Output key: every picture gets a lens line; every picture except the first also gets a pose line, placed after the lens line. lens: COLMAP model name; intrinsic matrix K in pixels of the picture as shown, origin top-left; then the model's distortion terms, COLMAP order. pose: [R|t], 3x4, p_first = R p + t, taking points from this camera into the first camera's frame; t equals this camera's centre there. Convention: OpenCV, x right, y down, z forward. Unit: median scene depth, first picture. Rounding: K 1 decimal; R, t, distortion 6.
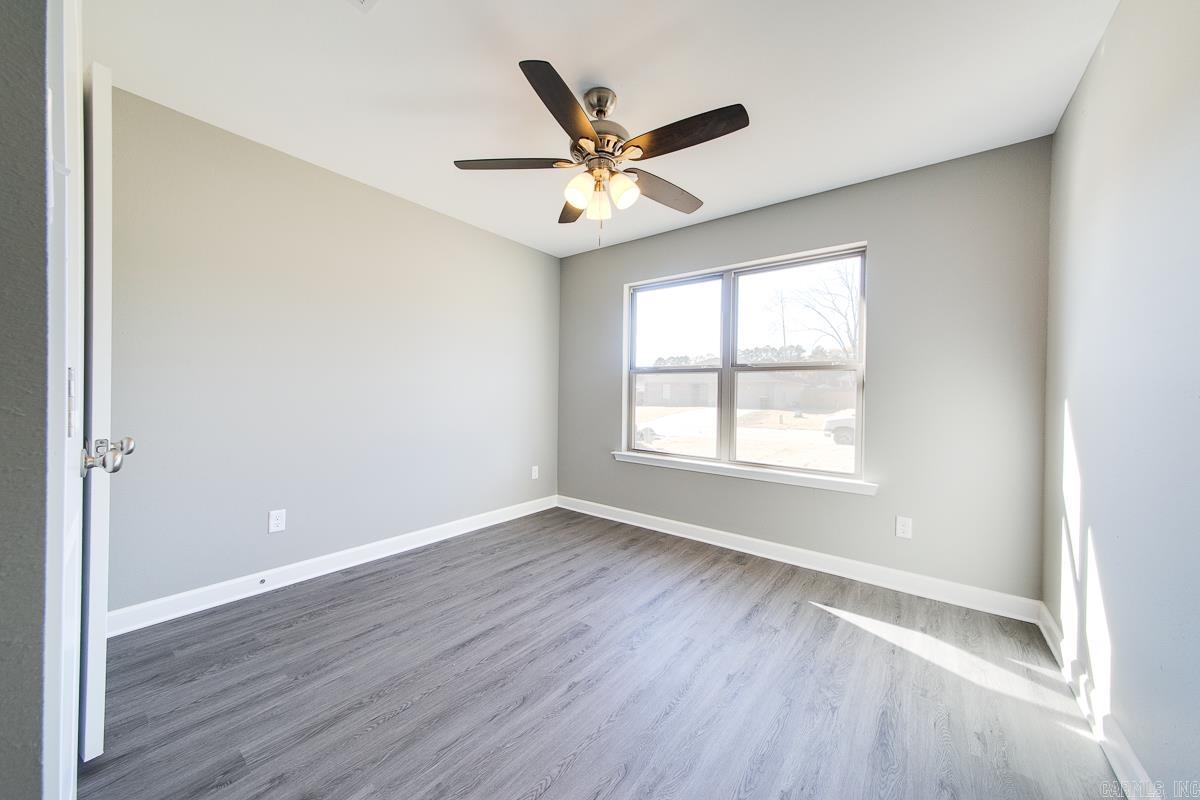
lens RADIAL K [[424.6, 0, 595.7], [0, 424.6, 396.2], [0, 0, 1]] dist [0.000345, 0.000228]
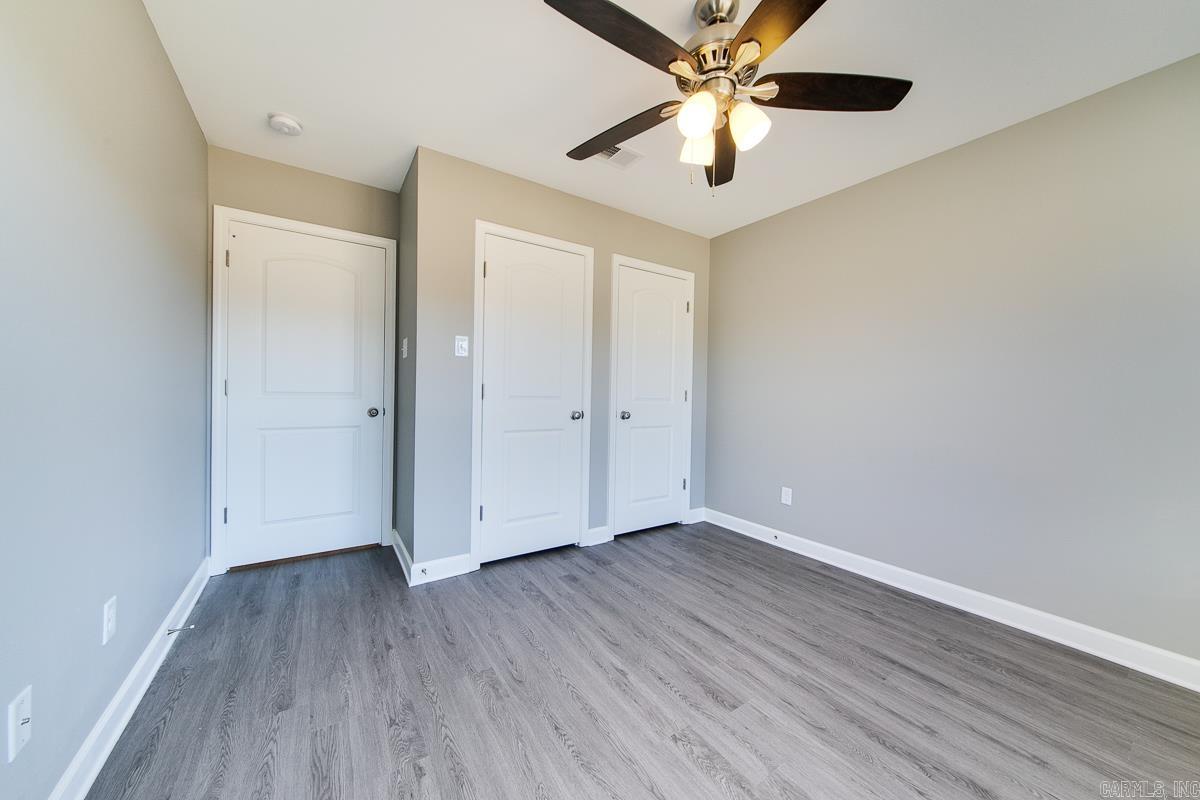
lens RADIAL K [[424.6, 0, 602.9], [0, 424.6, 392.6], [0, 0, 1]] dist [0.000345, 0.000228]
pose [[-0.302977, -0.017068, -0.952845, 0.727303], [-0.030971, 0.999488, -0.008056, 0.007984], [0.952494, 0.027069, -0.303350, 0.950778]]
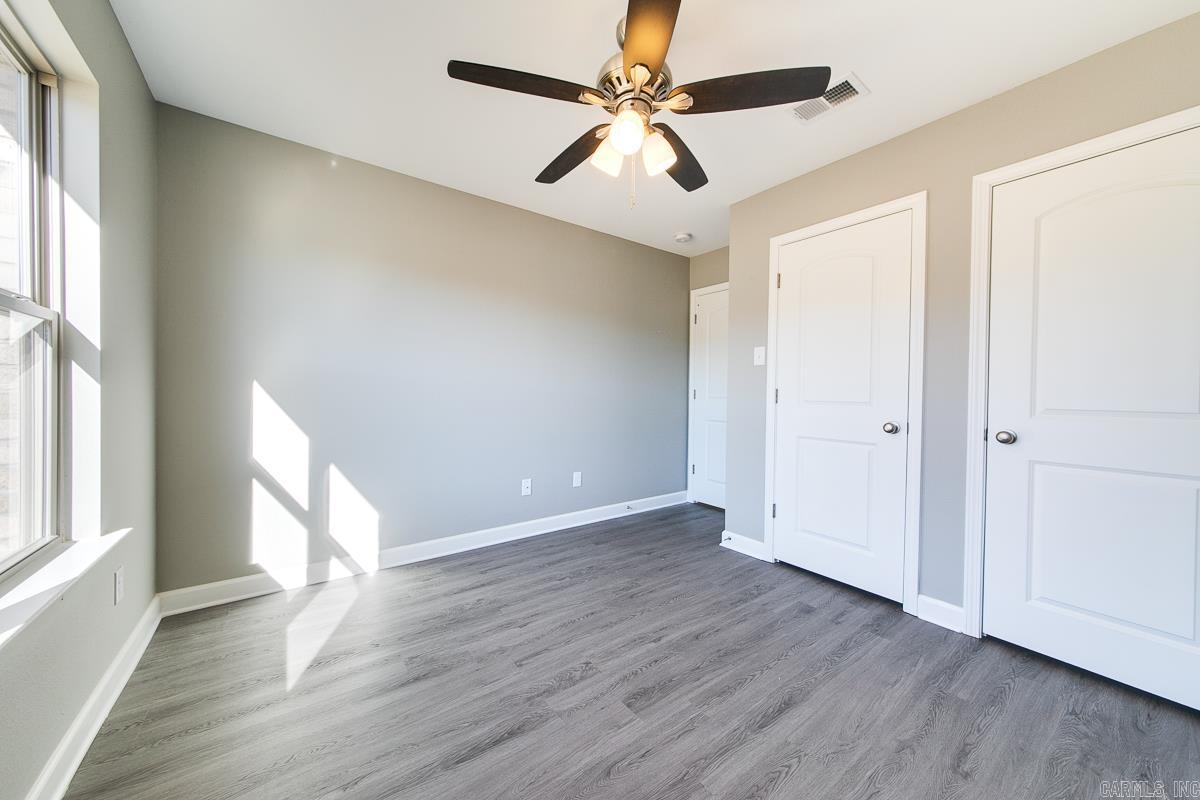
lens RADIAL K [[424.6, 0, 590.9], [0, 424.6, 396.8], [0, 0, 1]] dist [0.000345, 0.000228]
pose [[-0.959683, -0.033244, 0.279111, -0.140149], [-0.027273, 0.999309, 0.025250, -0.009082], [-0.279757, 0.016620, -0.959927, 1.643765]]
